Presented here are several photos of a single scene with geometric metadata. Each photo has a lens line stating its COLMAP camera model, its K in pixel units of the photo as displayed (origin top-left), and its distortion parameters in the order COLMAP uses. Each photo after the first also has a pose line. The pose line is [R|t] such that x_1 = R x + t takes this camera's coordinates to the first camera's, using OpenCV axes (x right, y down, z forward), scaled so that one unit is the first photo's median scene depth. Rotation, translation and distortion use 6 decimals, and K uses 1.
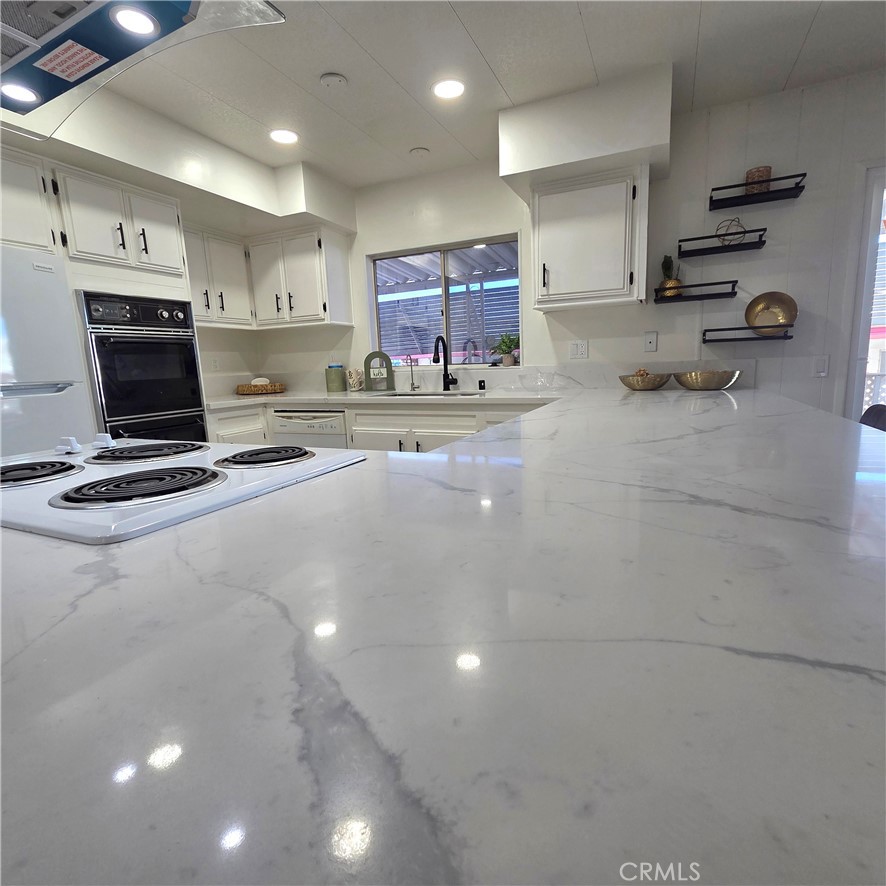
lens RADIAL K [[482.5, 0, 444.5], [0, 482.5, 442.5], [0, 0, 1]] dist [0.008098, -0.001854]
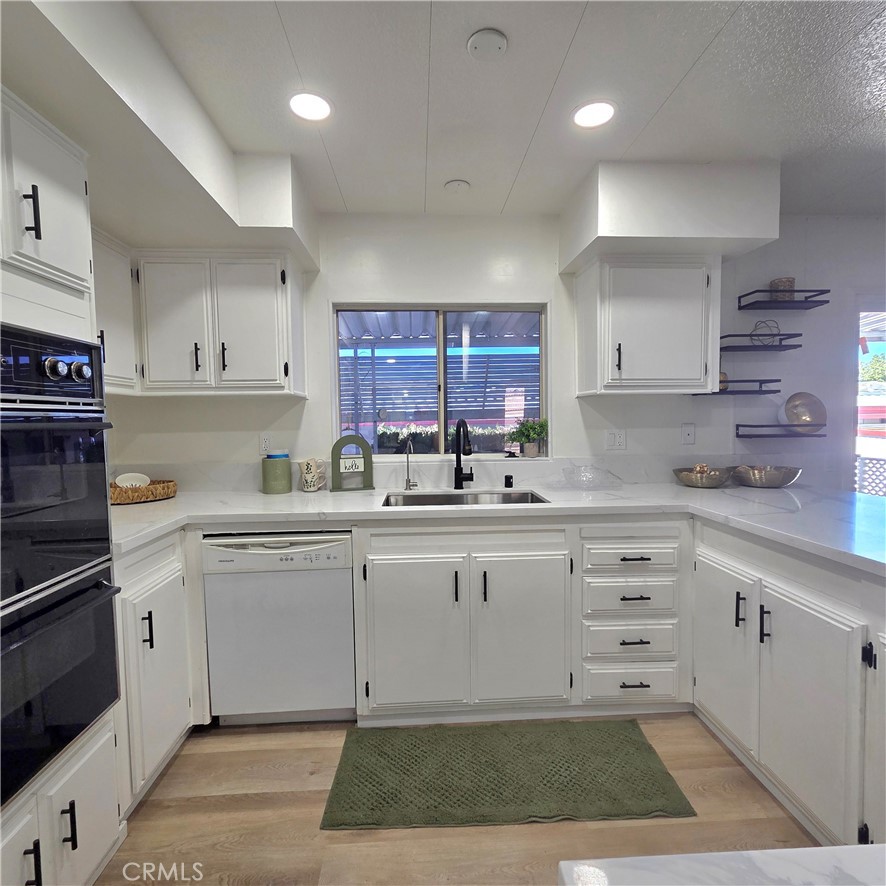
lens RADIAL K [[482.5, 0, 444.5], [0, 482.5, 442.5], [0, 0, 1]] dist [0.008098, -0.001854]
pose [[0.883868, 0.004113, 0.467718, -0.426934], [0.056793, 0.991619, -0.116046, -0.107322], [-0.464275, 0.129133, 0.876227, 0.387843]]
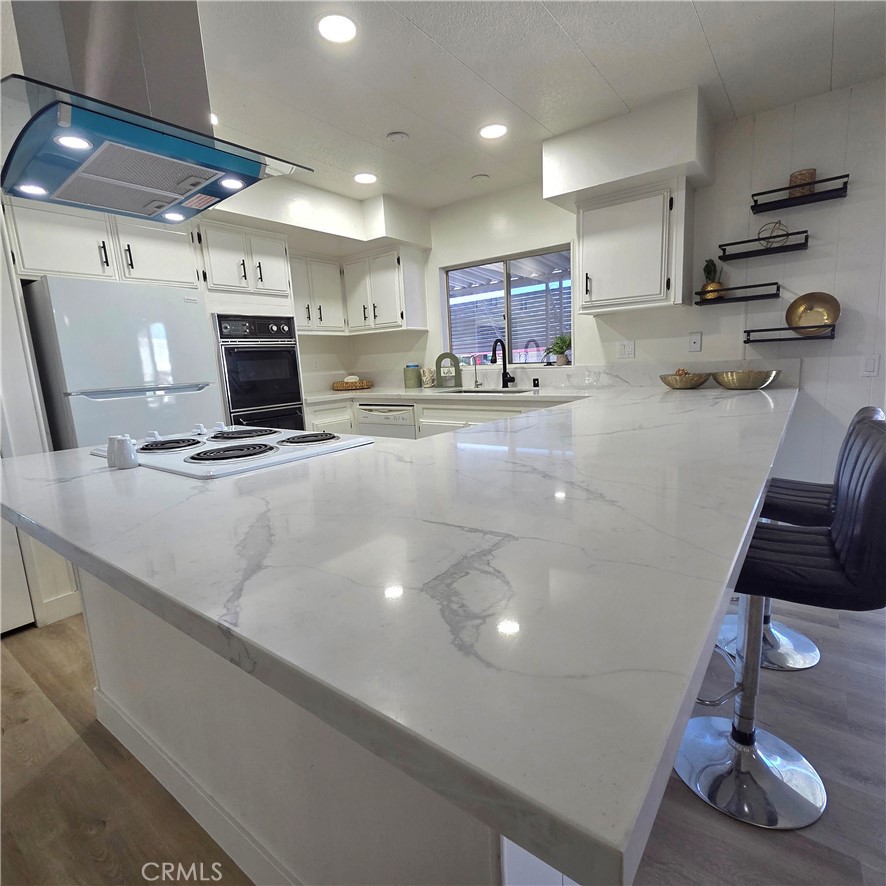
lens RADIAL K [[482.5, 0, 444.5], [0, 482.5, 442.5], [0, 0, 1]] dist [0.008098, -0.001854]
pose [[0.976680, 0.026863, -0.213015, 0.124291], [-0.023269, 0.999542, 0.019363, 0.000105], [0.213438, -0.013955, 0.976857, -0.133628]]
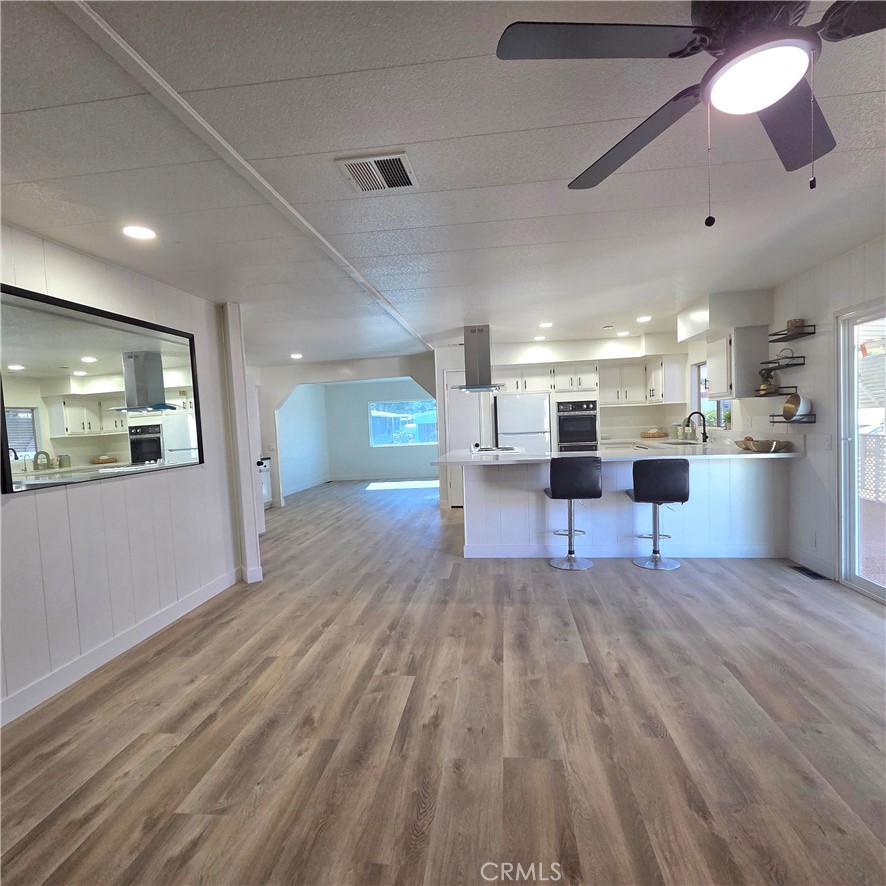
lens RADIAL K [[482.5, 0, 444.5], [0, 482.5, 442.5], [0, 0, 1]] dist [0.008098, -0.001854]
pose [[0.301116, 0.068319, -0.951137, 1.585506], [-0.128676, 0.991219, 0.030461, -0.044556], [0.944866, 0.113216, 0.307263, -0.480850]]
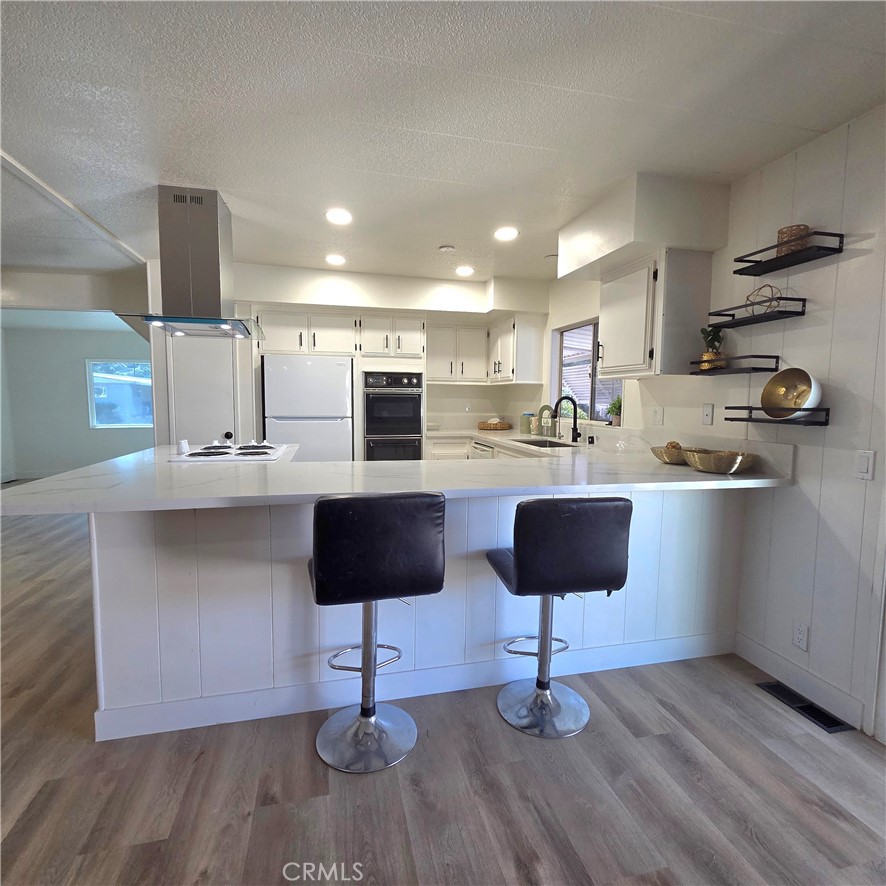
lens RADIAL K [[482.5, 0, 444.5], [0, 482.5, 442.5], [0, 0, 1]] dist [0.008098, -0.001854]
pose [[0.621788, 0.113879, -0.774862, 0.825598], [-0.160401, 0.986917, 0.016330, -0.086001], [0.766584, 0.114135, 0.631919, 0.019236]]
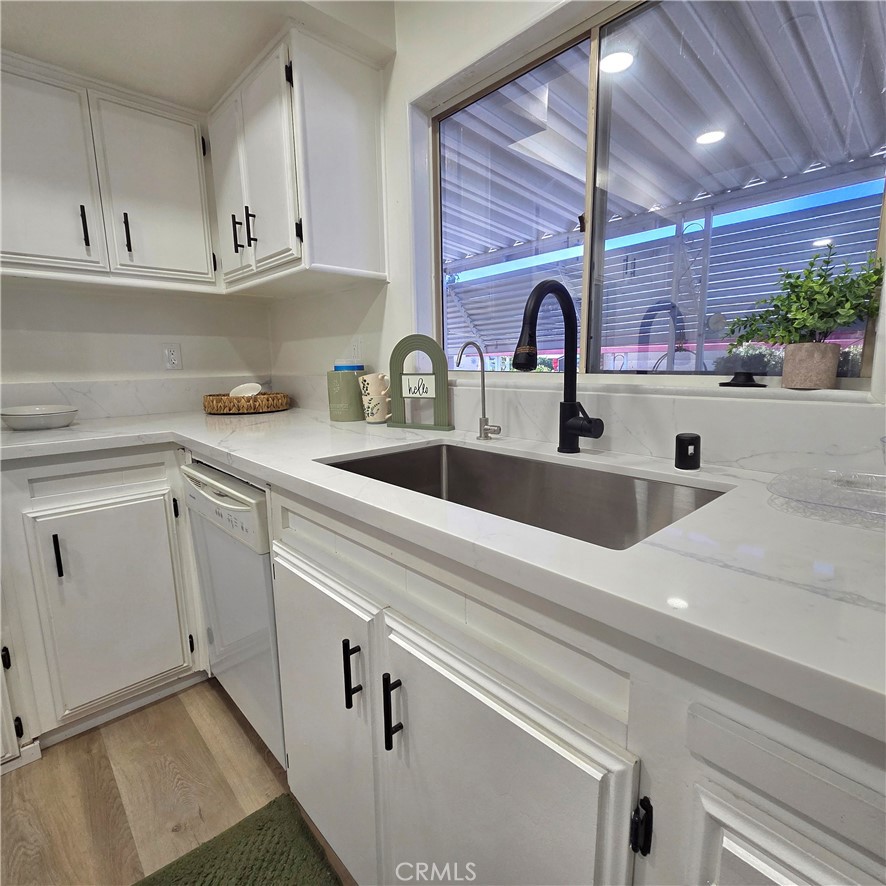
lens RADIAL K [[482.5, 0, 444.5], [0, 482.5, 442.5], [0, 0, 1]] dist [0.008098, -0.001854]
pose [[0.922994, 0.087550, -0.374723, 0.057387], [-0.083197, 0.996145, 0.027814, -0.133813], [0.375713, 0.005504, 0.926720, 0.759190]]
